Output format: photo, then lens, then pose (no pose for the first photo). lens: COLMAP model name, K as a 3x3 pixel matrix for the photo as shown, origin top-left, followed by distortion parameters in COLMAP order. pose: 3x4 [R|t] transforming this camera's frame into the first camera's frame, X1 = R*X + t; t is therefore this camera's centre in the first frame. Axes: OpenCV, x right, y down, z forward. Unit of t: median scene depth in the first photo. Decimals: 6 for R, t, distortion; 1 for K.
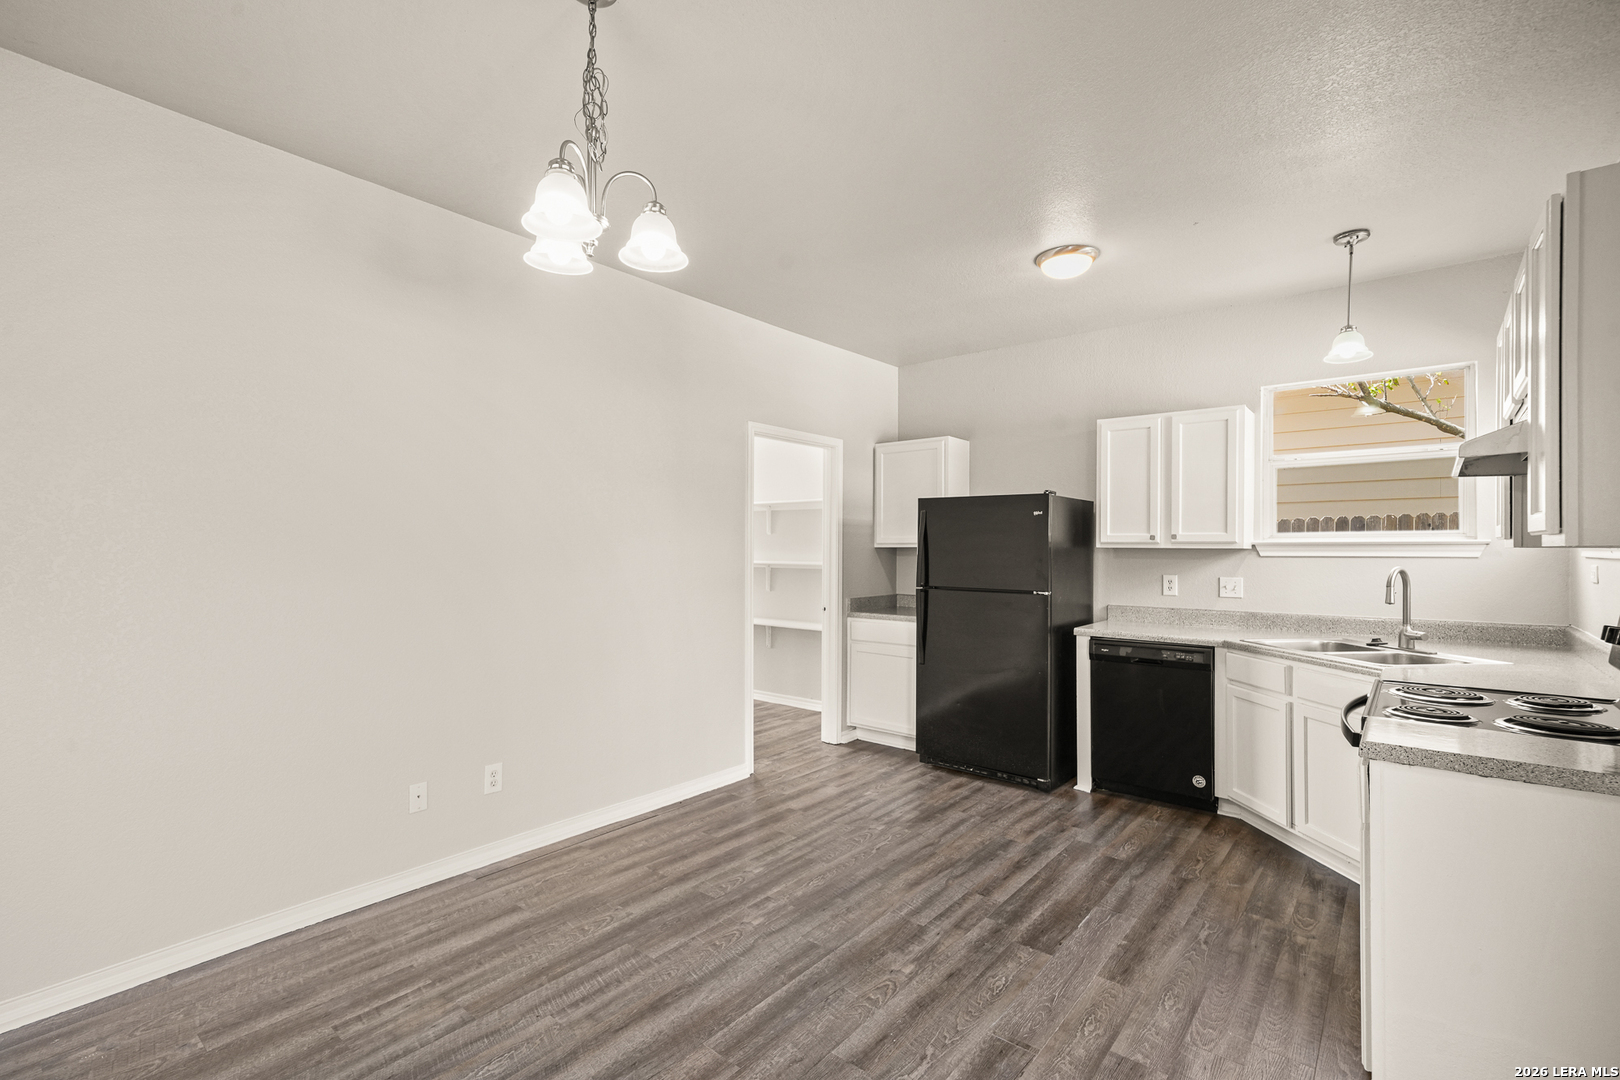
lens RADIAL K [[729.9, 0, 815.9], [0, 729.9, 546.0], [0, 0, 1]] dist [0.010220, 0.000168]
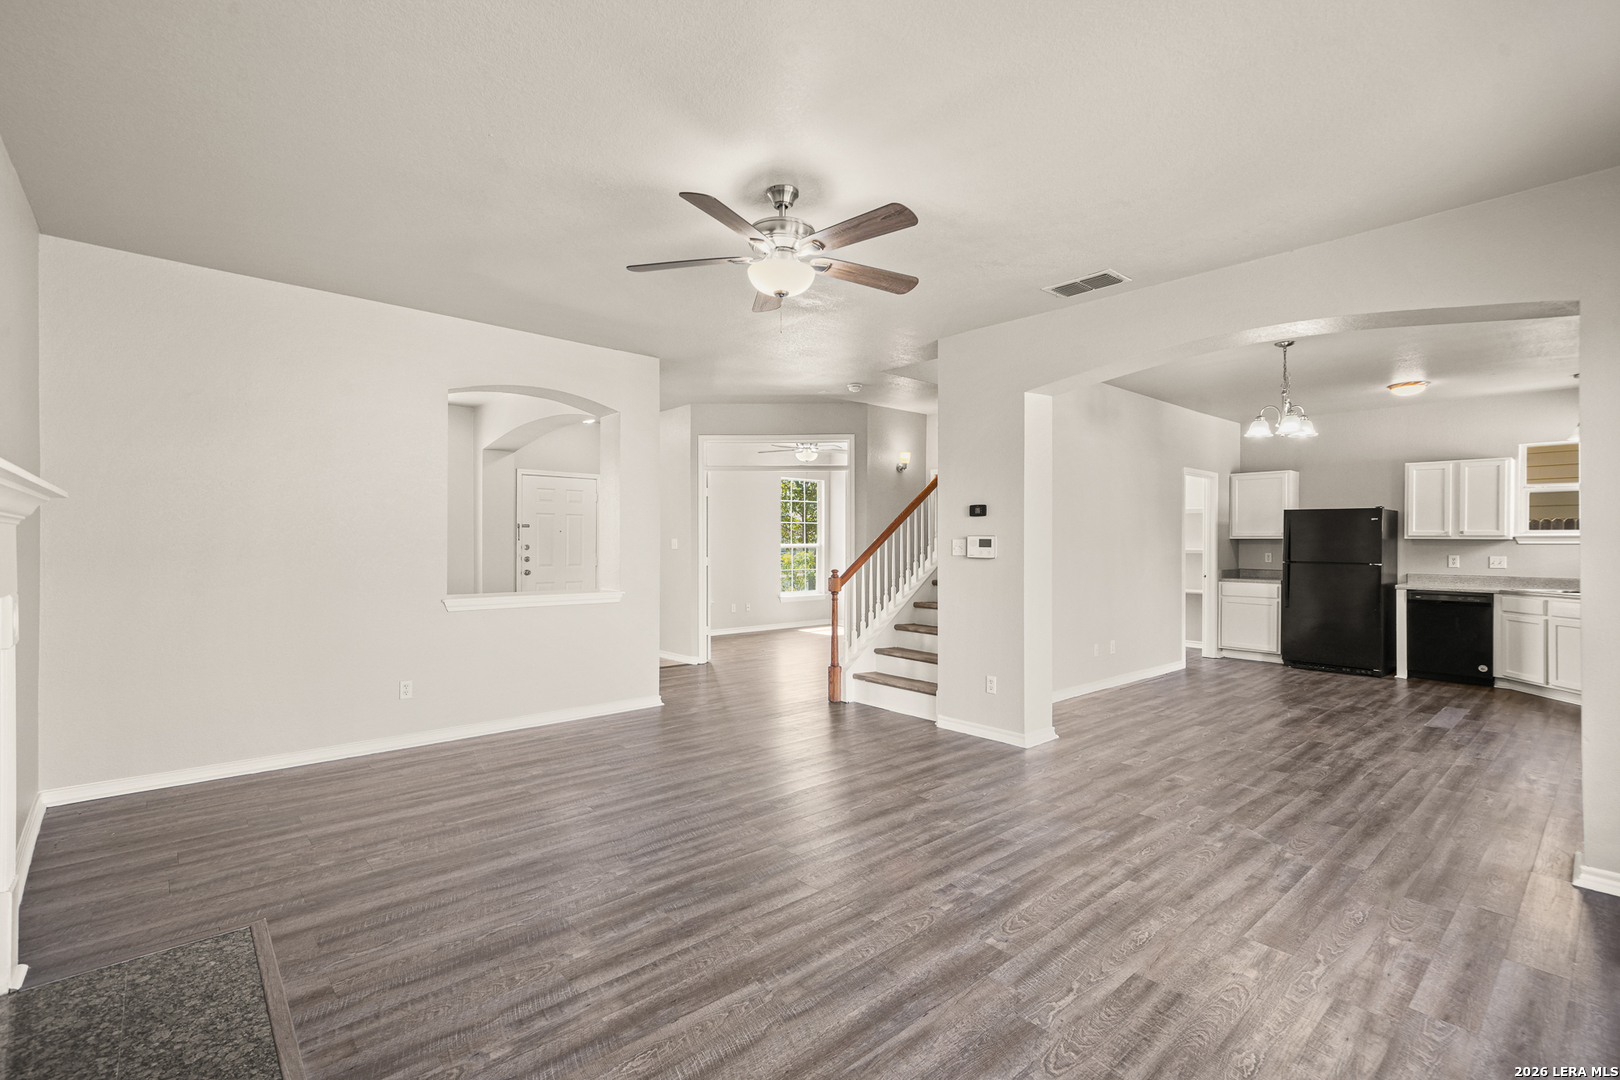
lens RADIAL K [[733.1, 0, 810.0], [0, 733.1, 540.0], [0, 0, 1]] dist [0.007565, 0.000845]
pose [[0.987232, 0.001730, -0.159282, -0.787715], [-0.001805, 0.999998, -0.000329, 0.008832], [0.159281, 0.000612, 0.987233, -1.011542]]
